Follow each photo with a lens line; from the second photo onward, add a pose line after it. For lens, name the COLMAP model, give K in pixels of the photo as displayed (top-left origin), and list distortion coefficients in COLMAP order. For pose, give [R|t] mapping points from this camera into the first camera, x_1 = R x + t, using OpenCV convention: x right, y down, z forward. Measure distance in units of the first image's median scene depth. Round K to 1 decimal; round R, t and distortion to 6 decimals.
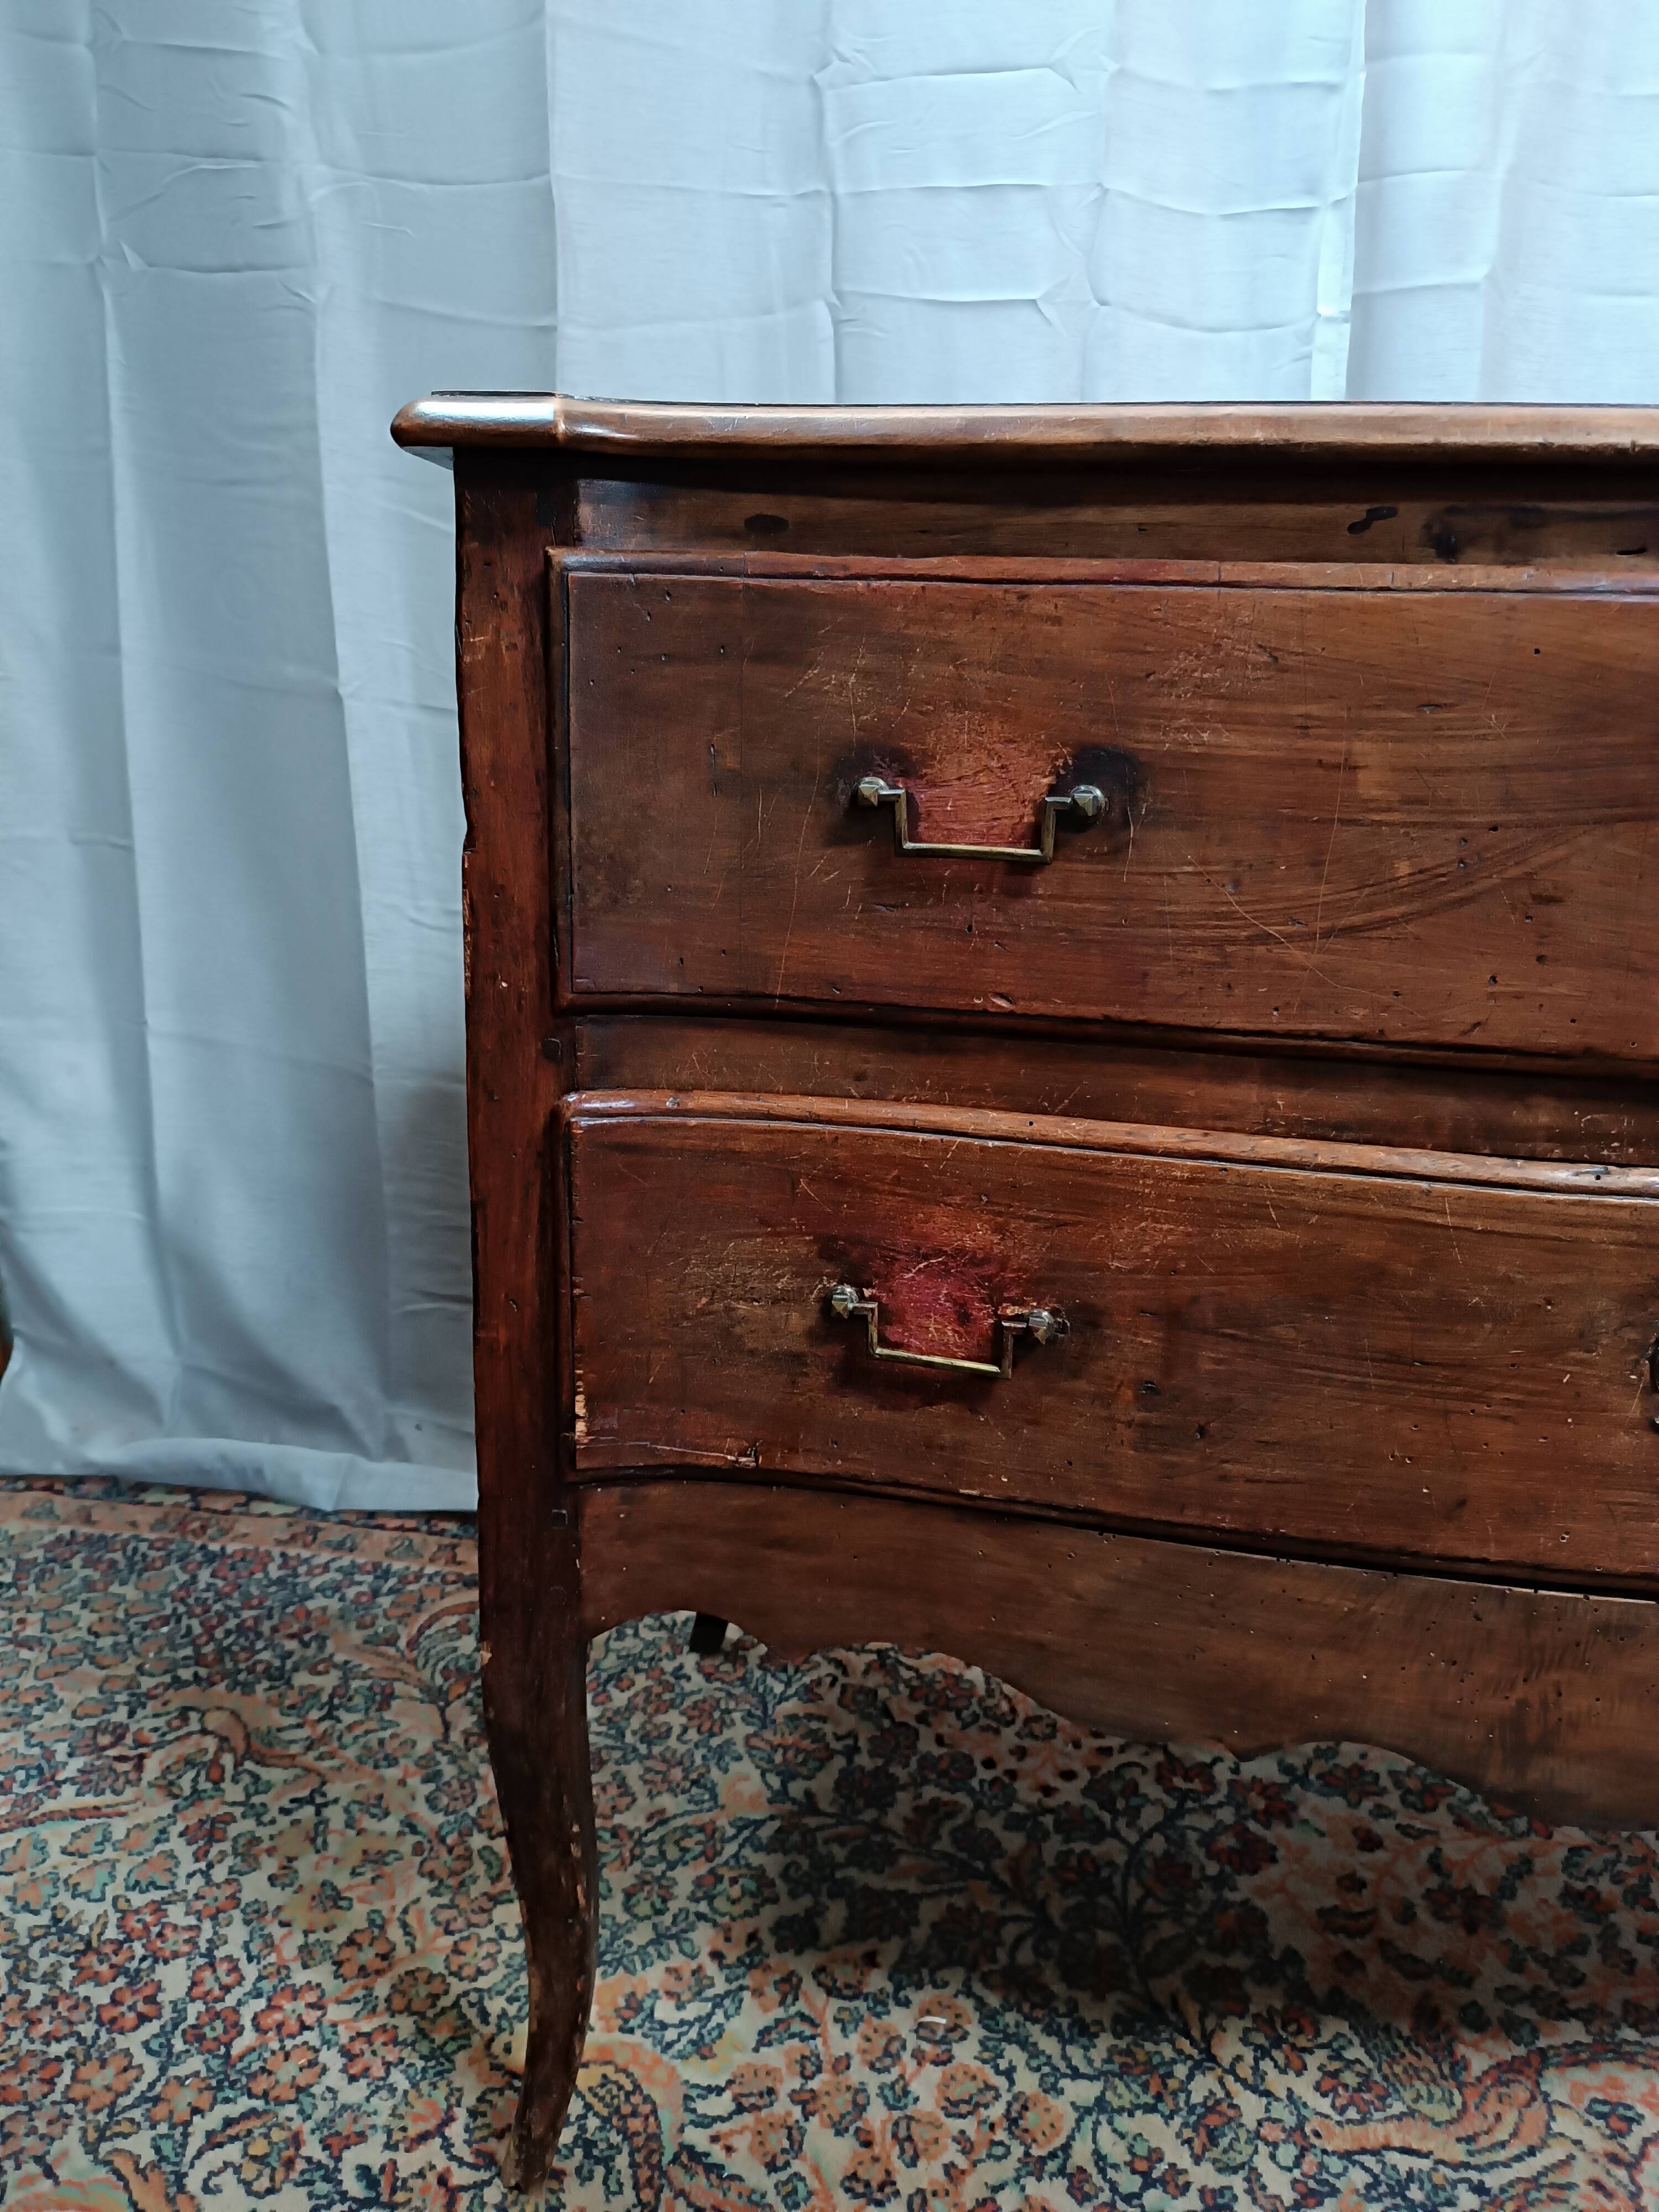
lens RADIAL K [[1602.3, 0, 831.1], [0, 1602.3, 1103.9], [0, 0, 1]] dist [0.003148, -0.009513]
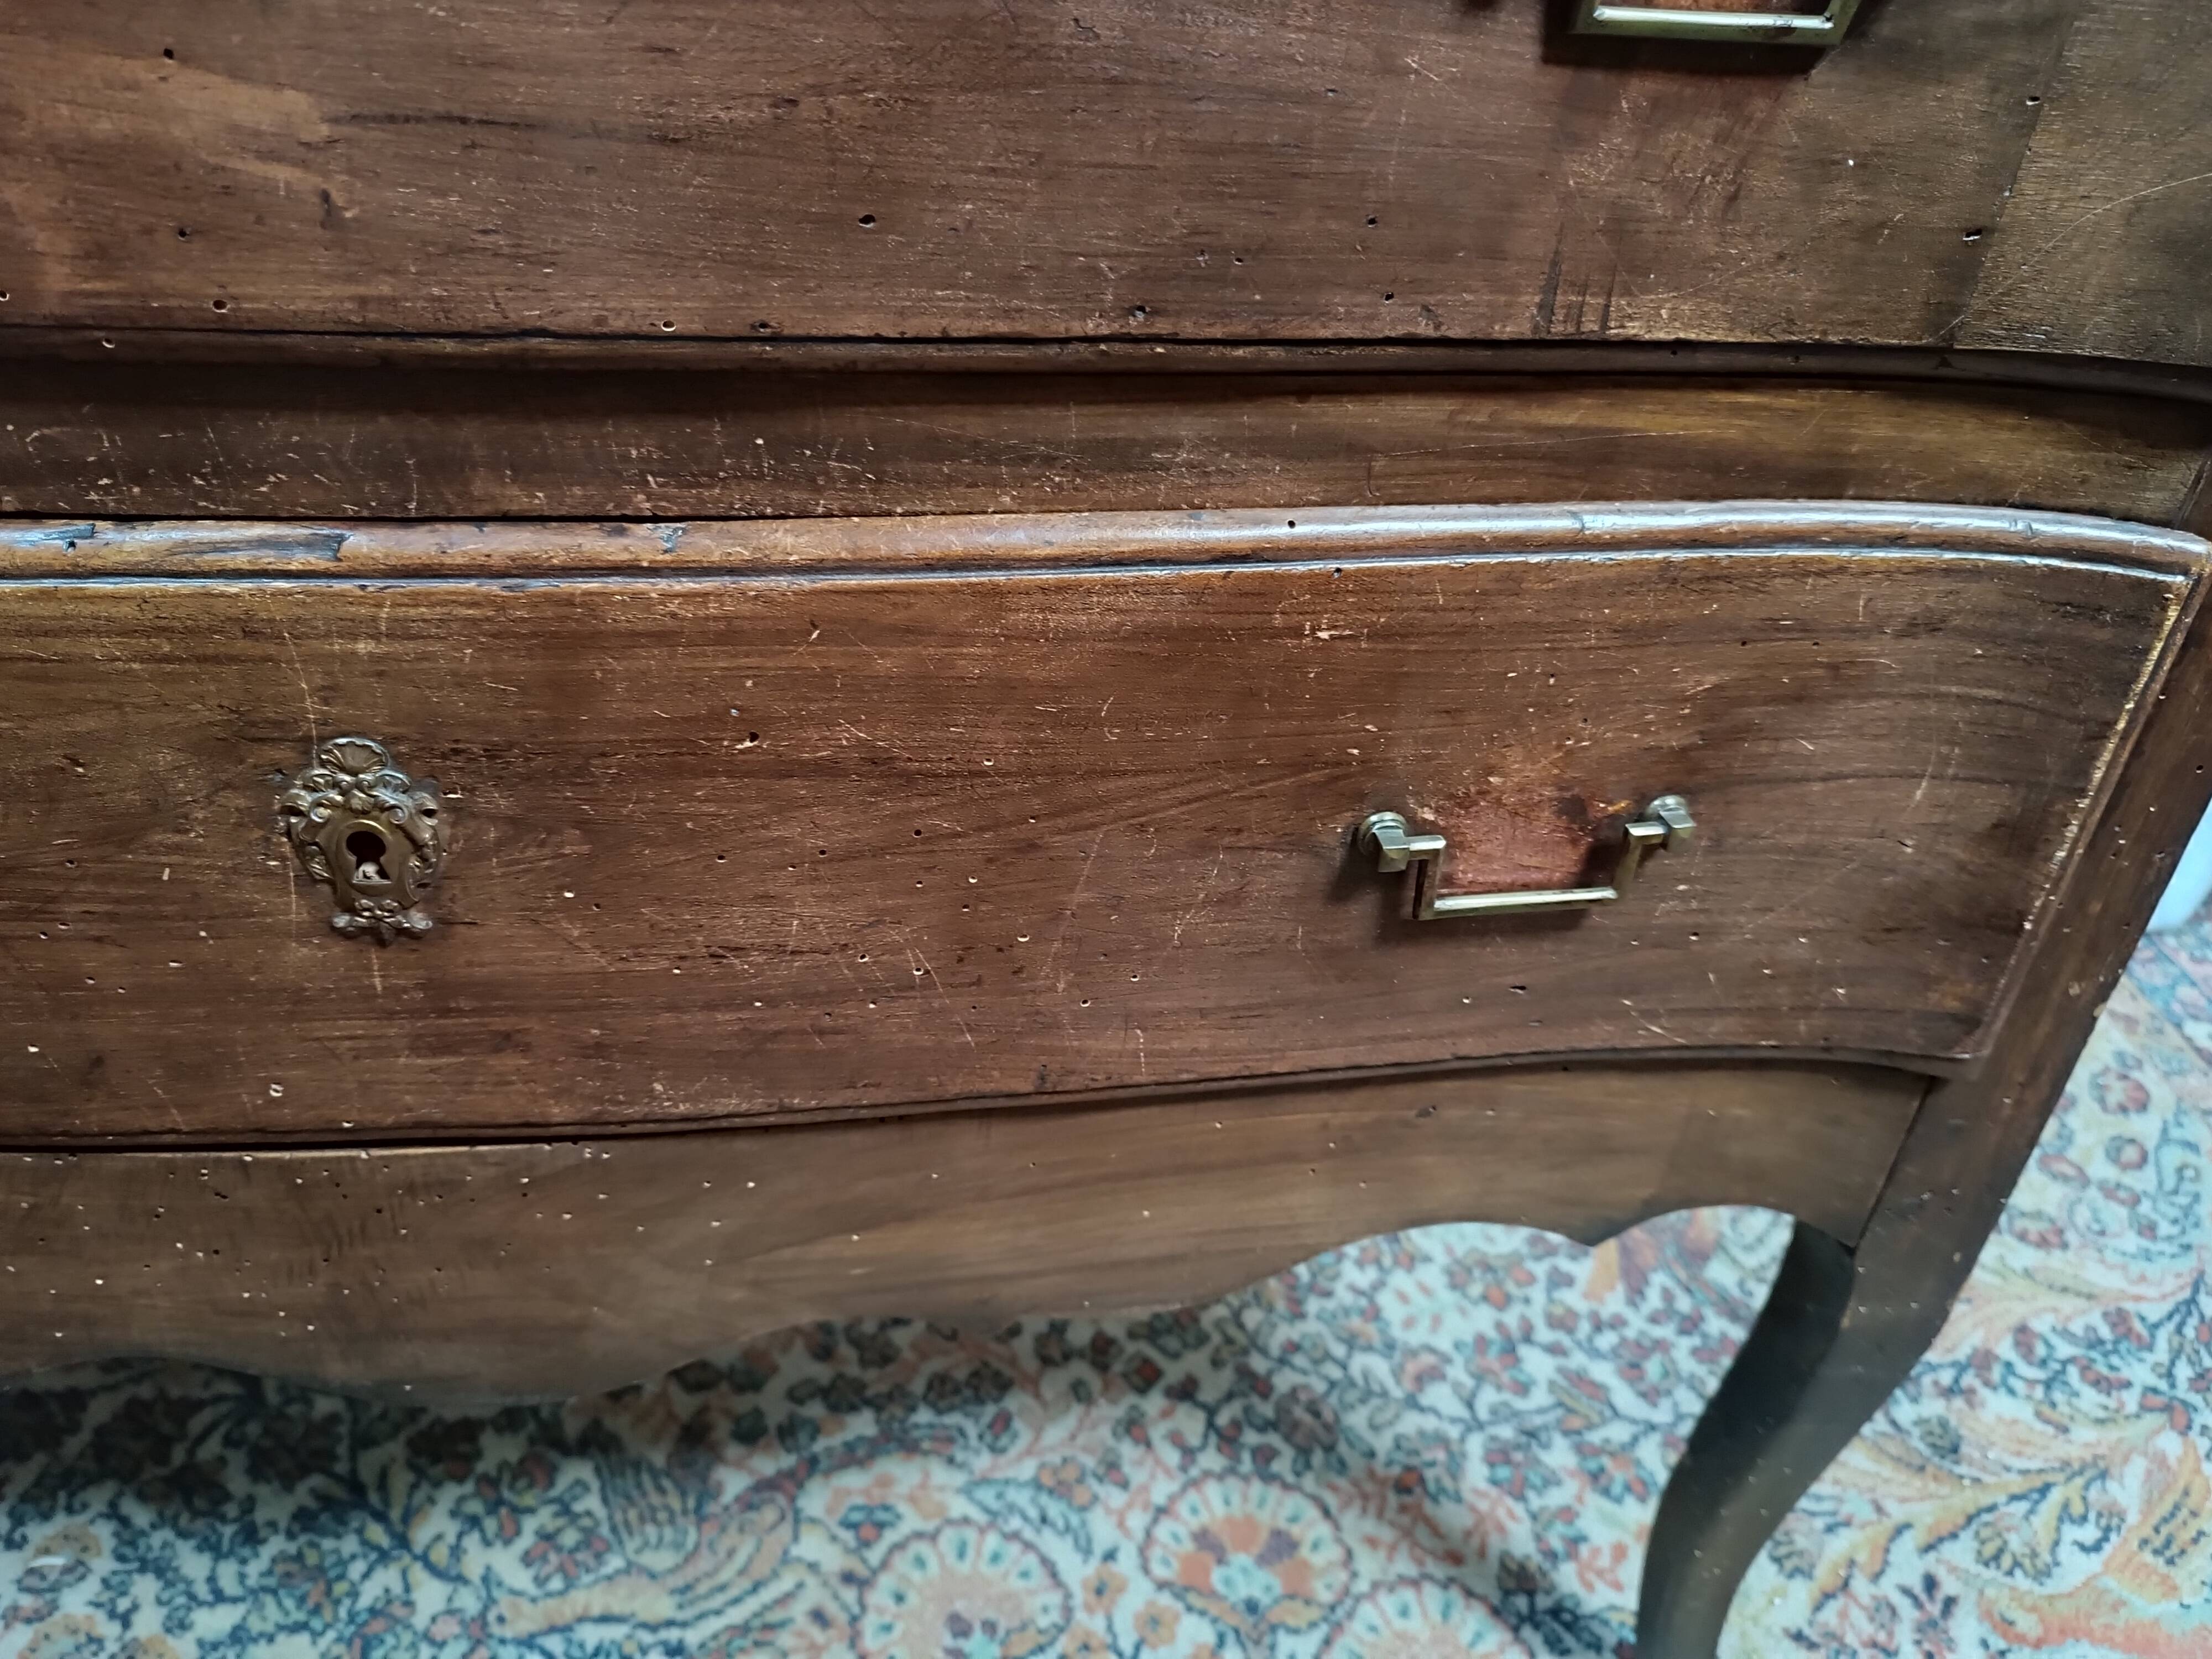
lens RADIAL K [[1647.0, 0, 1112.3], [0, 1647.0, 835.6], [0, 0, 1]] dist [-0.001272, -0.014969]
pose [[0.970888, -0.109680, 0.212947, 0.443985], [0.033927, 0.943012, 0.331024, -0.022252], [-0.237119, -0.314162, 0.919281, 0.236746]]
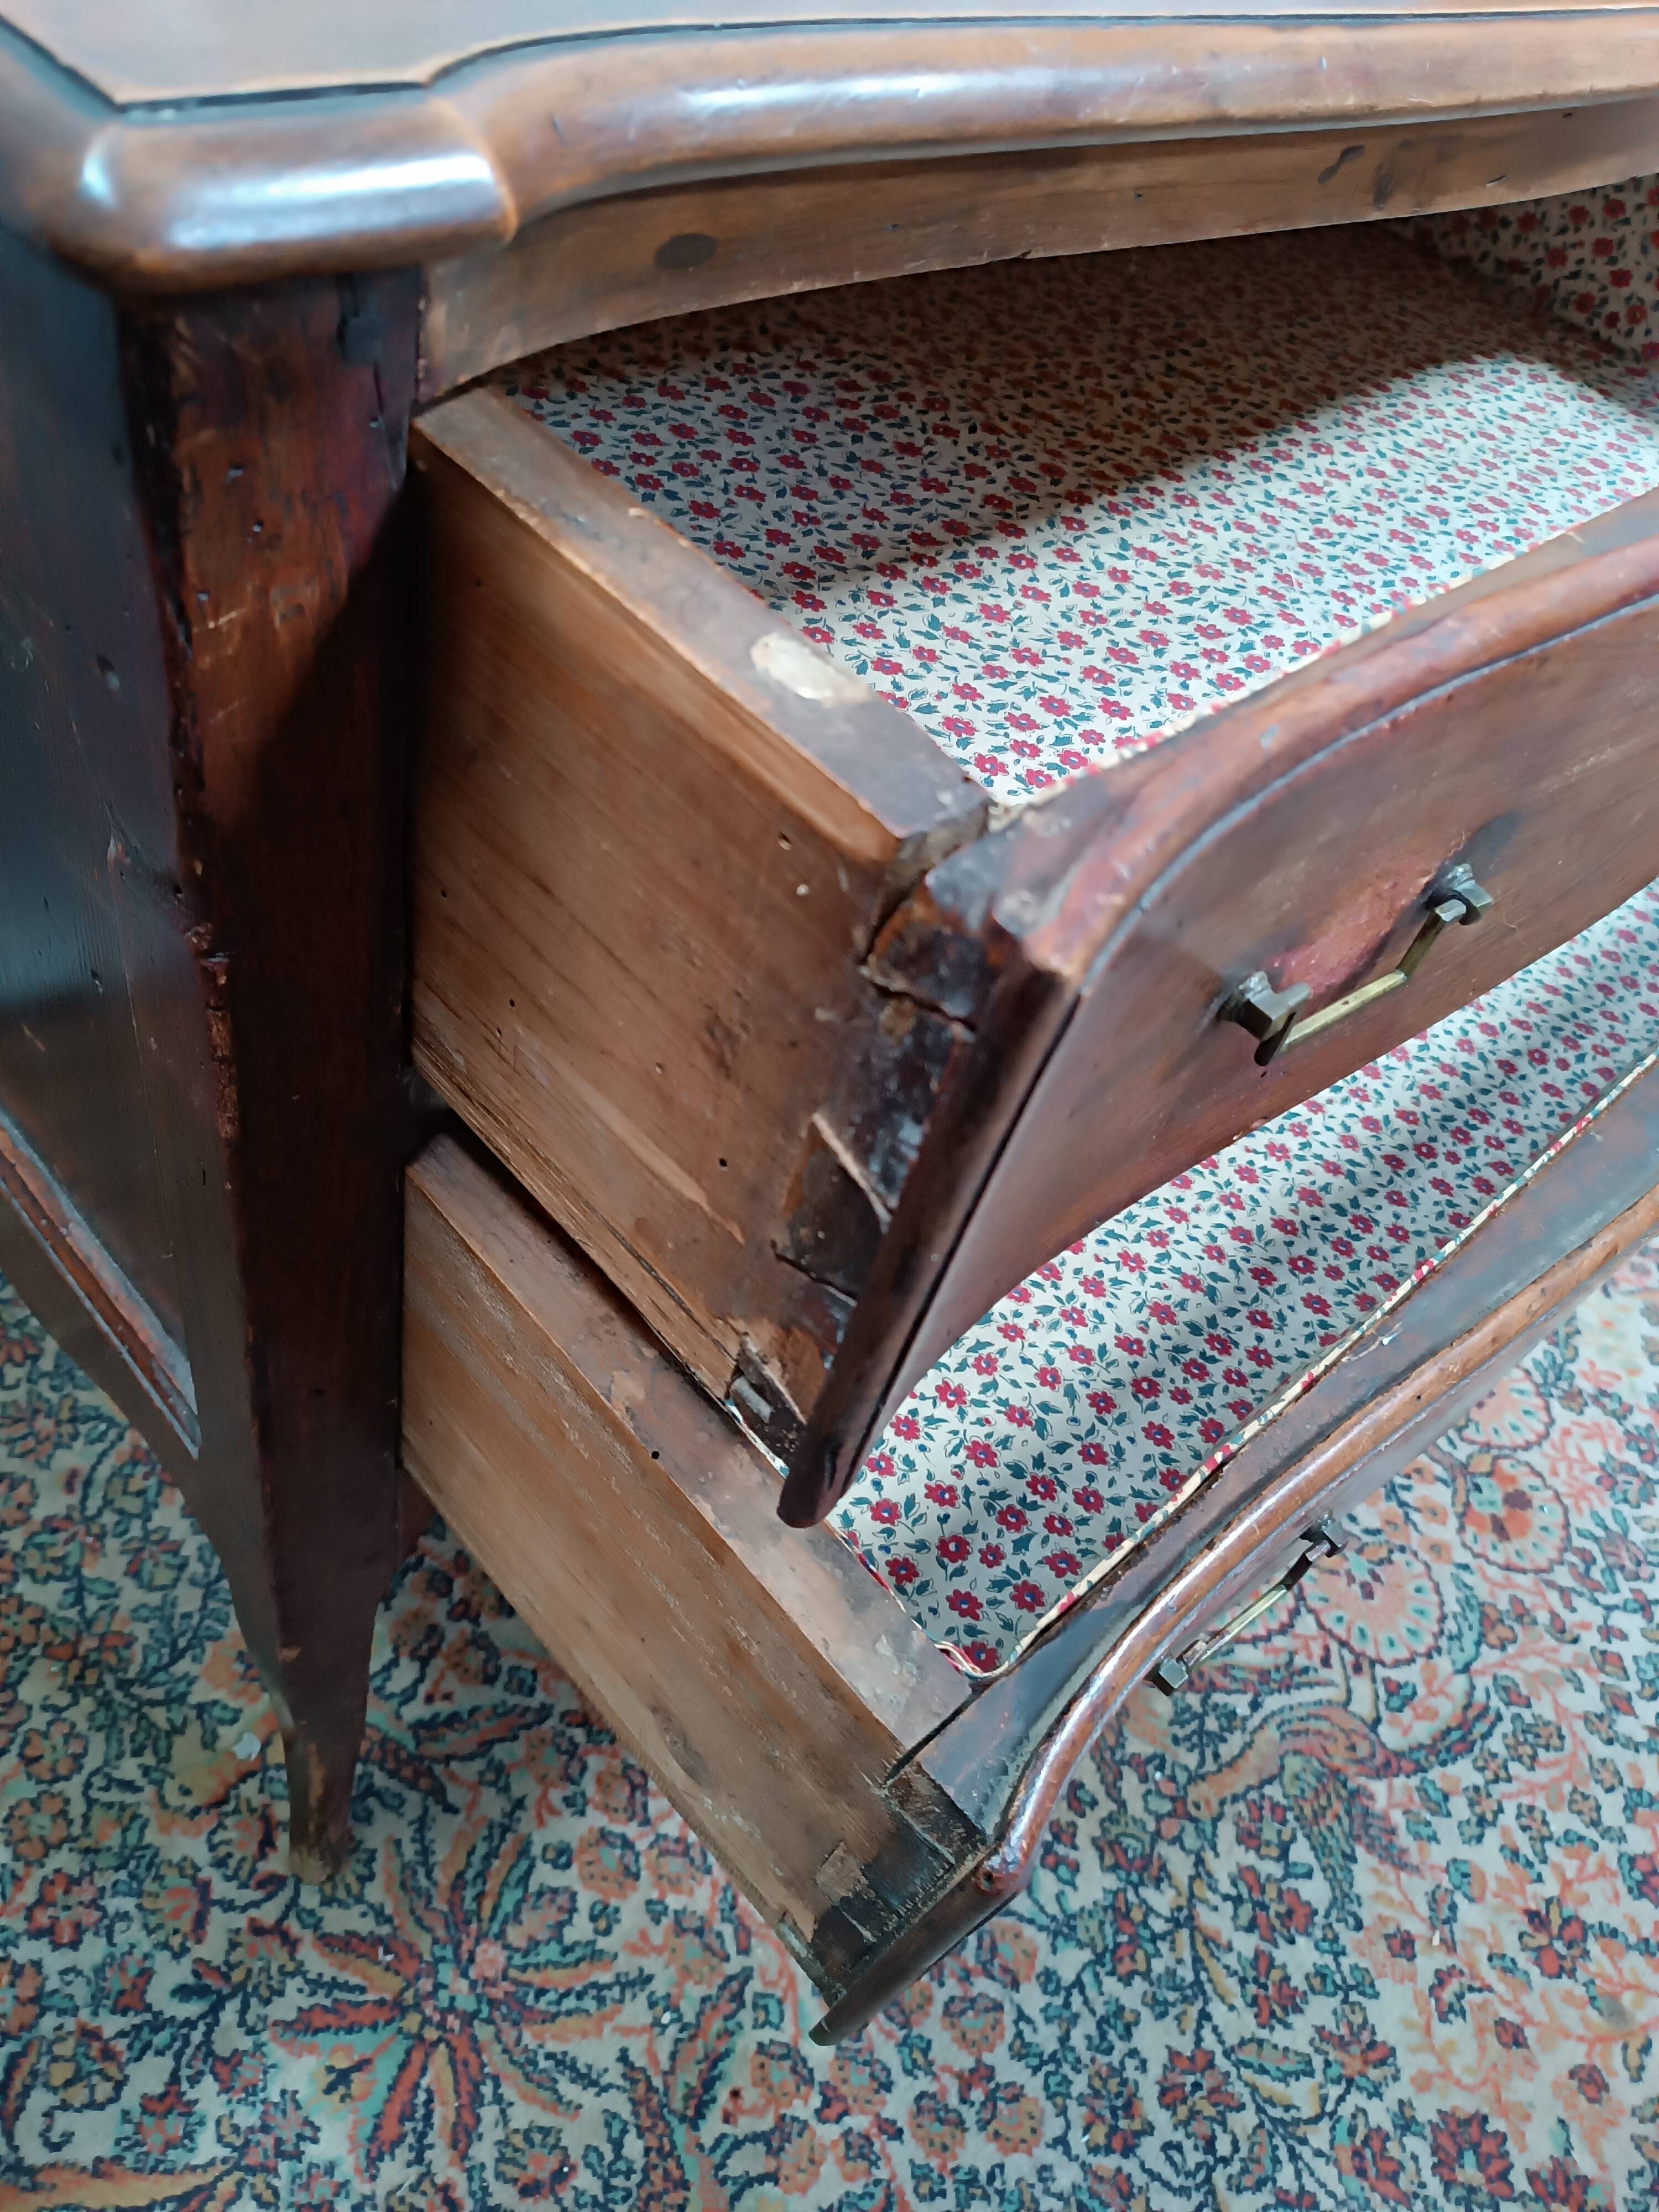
lens RADIAL K [[1615.0, 0, 835.2], [0, 1615.0, 1104.8], [0, 0, 1]] dist [-0.001991, -0.009378]
pose [[0.627256, -0.515763, 0.583556, -0.298396], [0.017692, 0.758533, 0.651395, -0.318834], [-0.778612, -0.398267, 0.484919, 0.390382]]
